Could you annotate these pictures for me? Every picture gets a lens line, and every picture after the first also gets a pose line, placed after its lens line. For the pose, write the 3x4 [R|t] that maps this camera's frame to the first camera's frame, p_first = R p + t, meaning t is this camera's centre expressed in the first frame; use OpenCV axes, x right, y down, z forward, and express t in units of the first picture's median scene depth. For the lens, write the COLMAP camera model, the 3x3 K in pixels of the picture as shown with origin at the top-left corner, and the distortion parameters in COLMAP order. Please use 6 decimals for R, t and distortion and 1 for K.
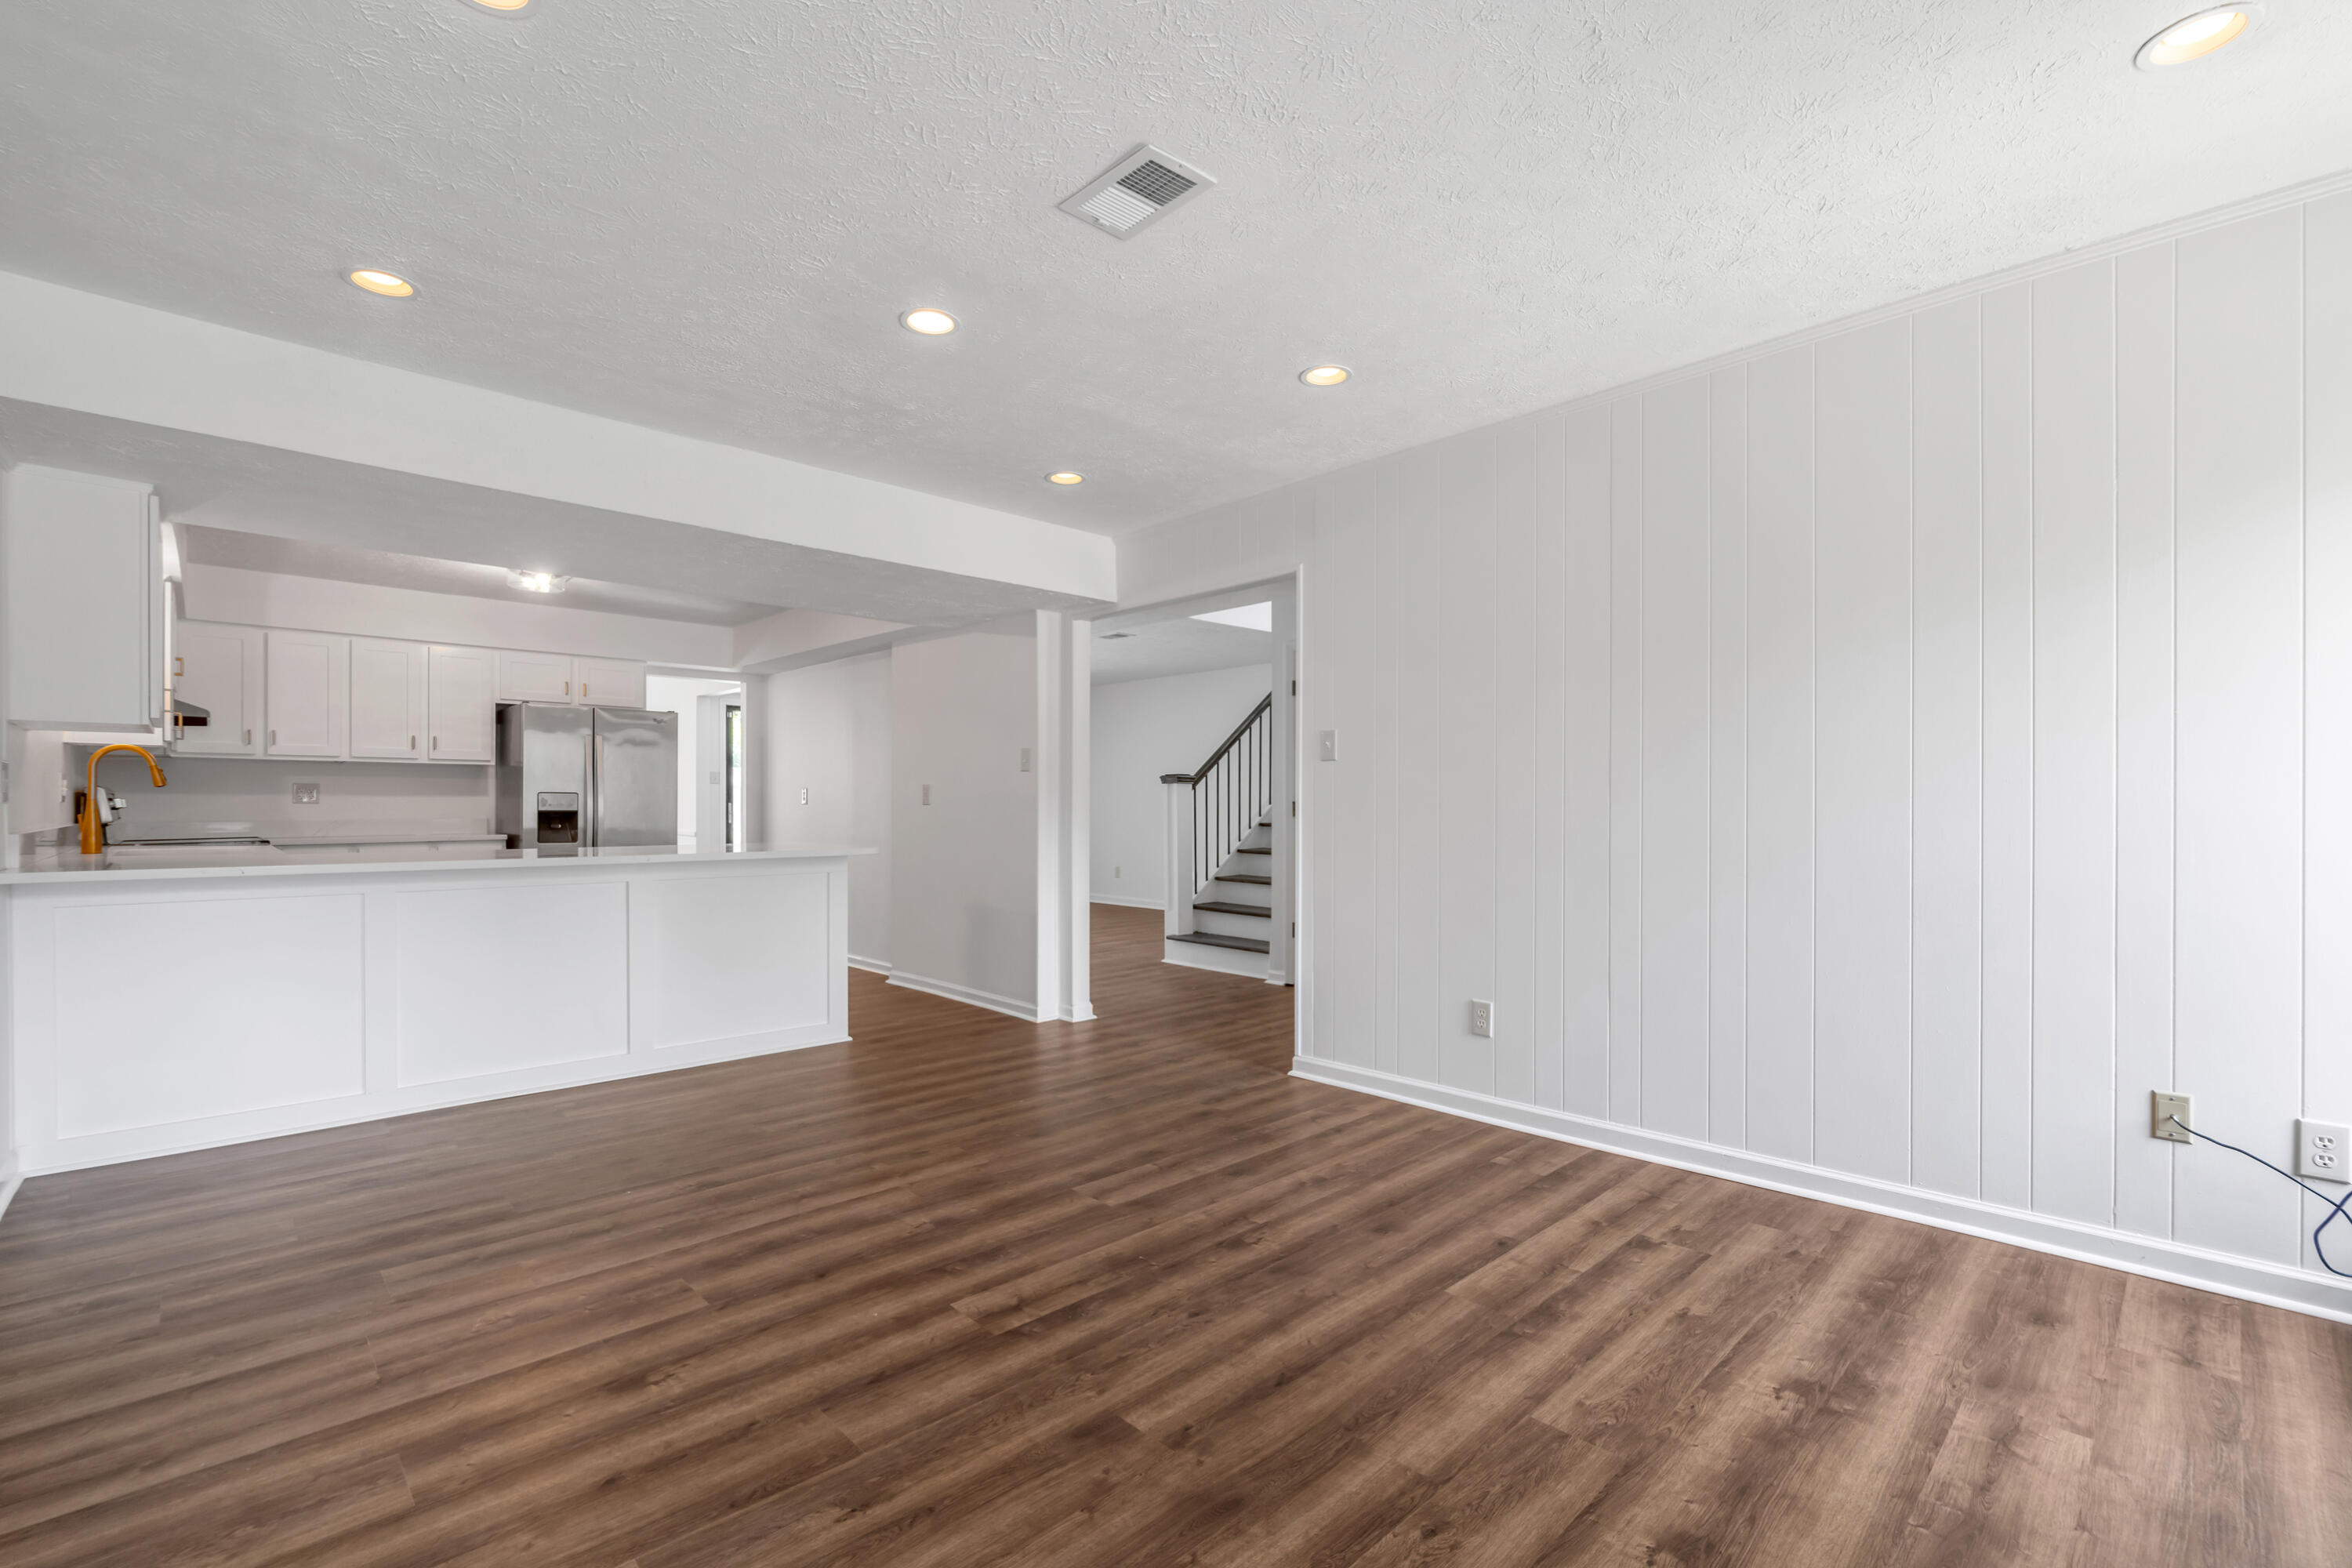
lens RADIAL K [[1013.4, 0, 1162.7], [0, 1013.4, 796.2], [0, 0, 1]] dist [-0.000980, -0.001088]
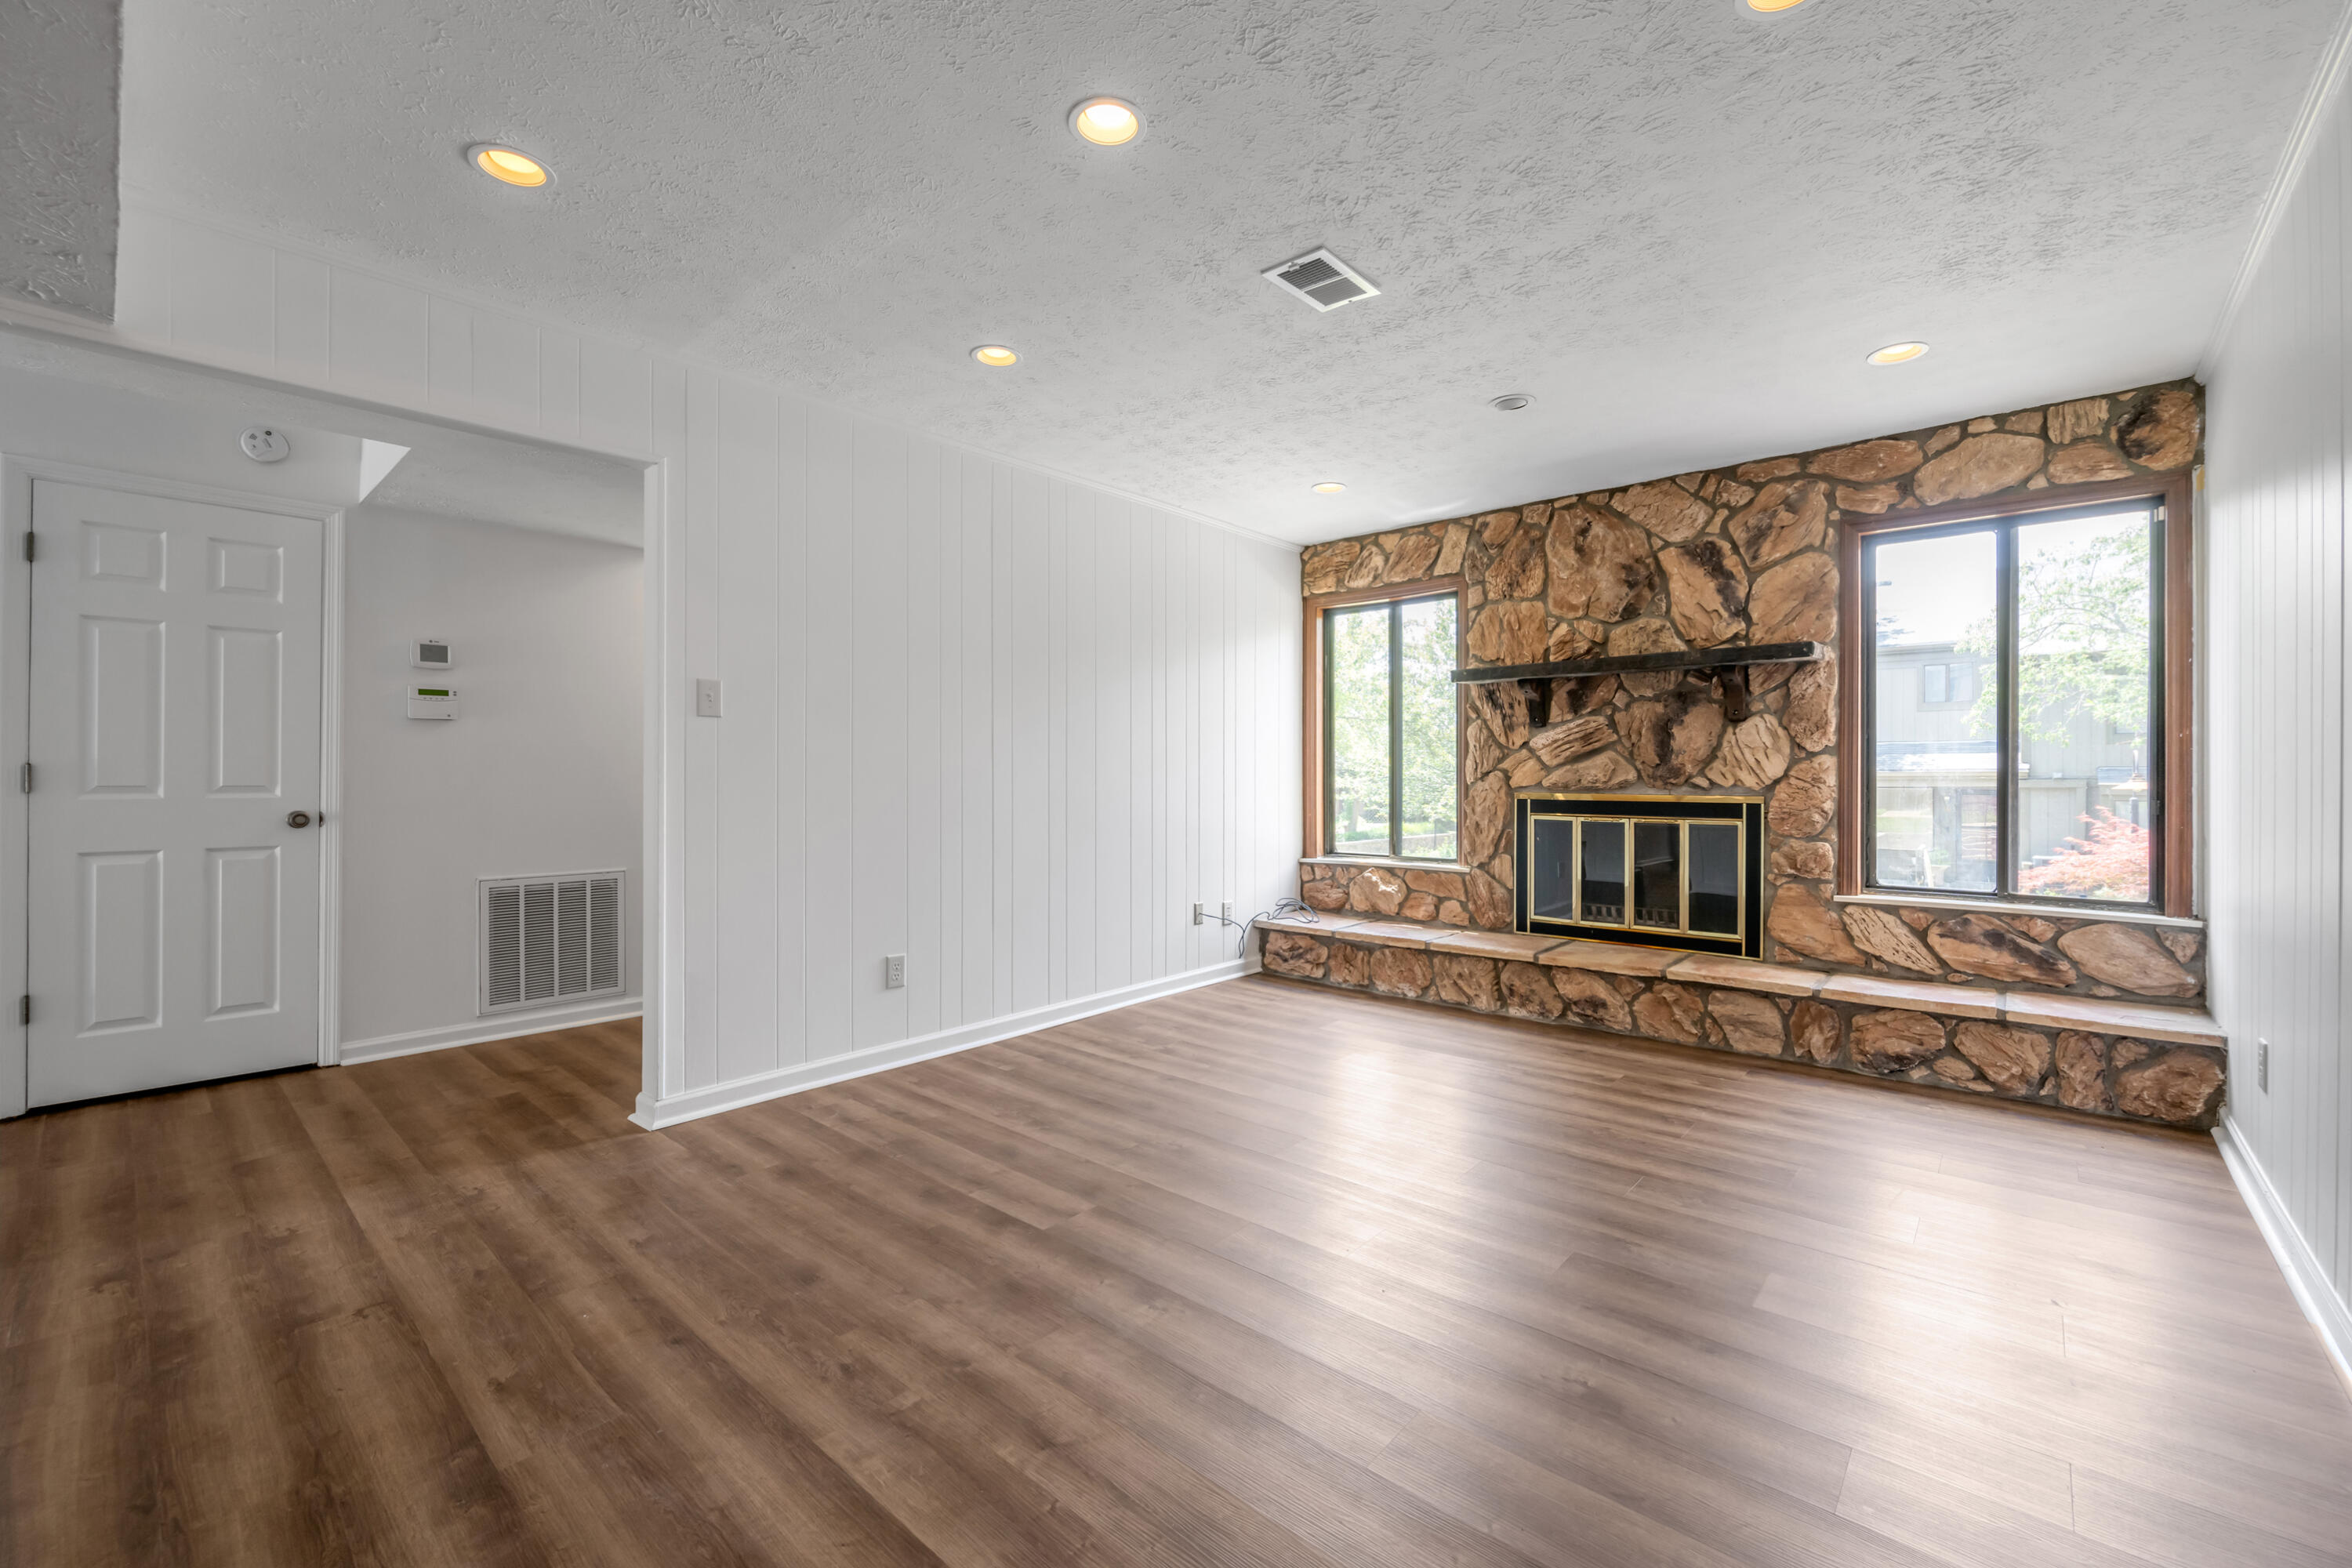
lens RADIAL K [[979.8, 0, 1195.3], [0, 979.8, 770.3], [0, 0, 1]] dist [-0.001213, -0.000928]
pose [[-0.087429, 0.003252, 0.996165, -0.634653], [-0.009530, 0.999946, -0.004101, 0.007559], [-0.996125, -0.009852, -0.087394, 0.665148]]
